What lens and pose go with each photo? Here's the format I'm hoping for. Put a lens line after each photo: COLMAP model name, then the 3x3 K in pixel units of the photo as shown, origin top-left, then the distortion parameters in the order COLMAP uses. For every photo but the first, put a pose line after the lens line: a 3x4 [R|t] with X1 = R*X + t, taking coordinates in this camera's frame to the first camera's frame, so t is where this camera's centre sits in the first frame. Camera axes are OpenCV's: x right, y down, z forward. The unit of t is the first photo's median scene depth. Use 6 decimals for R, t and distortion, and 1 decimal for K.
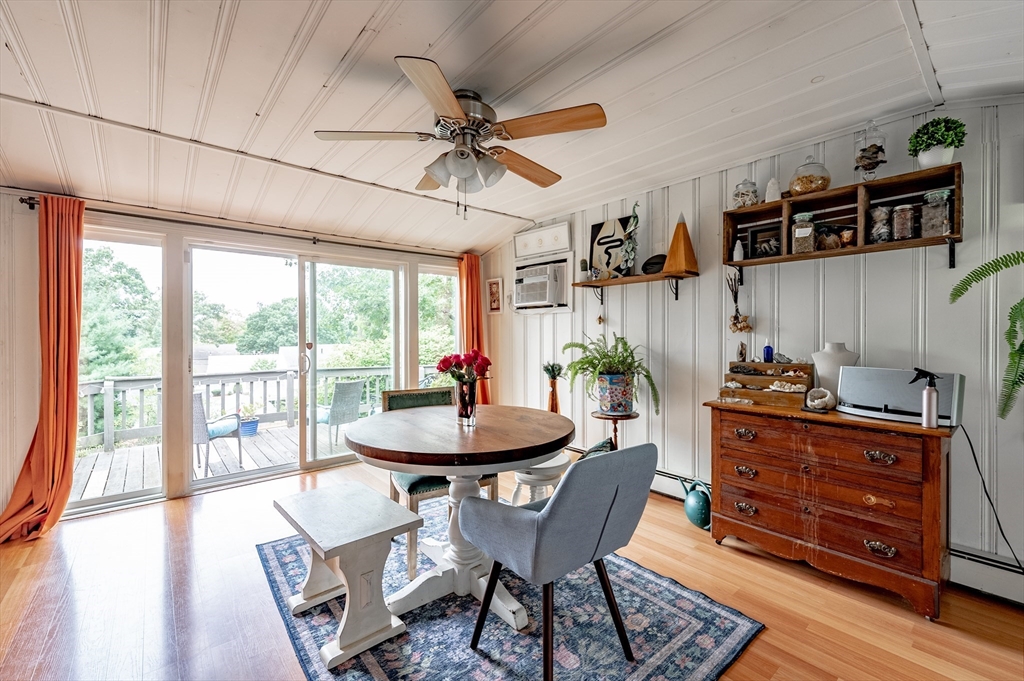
lens RADIAL K [[430.7, 0, 516.2], [0, 430.7, 334.4], [0, 0, 1]] dist [-0.000940, -0.000115]
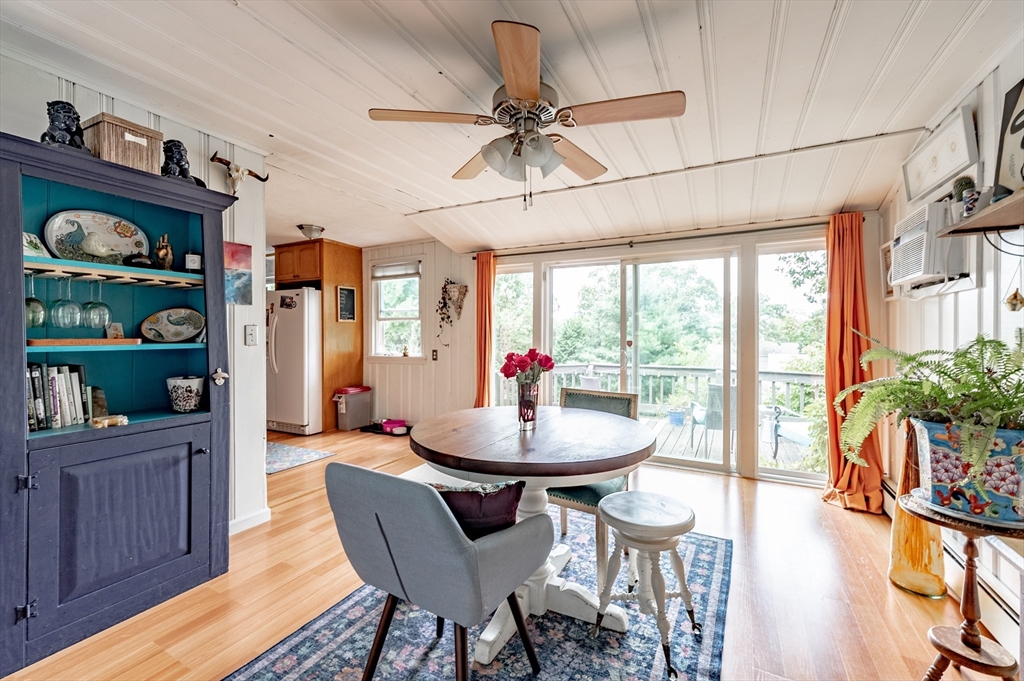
lens RADIAL K [[421.7, 0, 502.8], [0, 421.7, 331.9], [0, 0, 1]] dist [-0.000494, 0.000054]
pose [[0.358305, -0.000063, -0.933604, 0.379838], [-0.003126, 0.999994, -0.001267, 0.000278], [0.933599, 0.003373, 0.358303, 0.328935]]
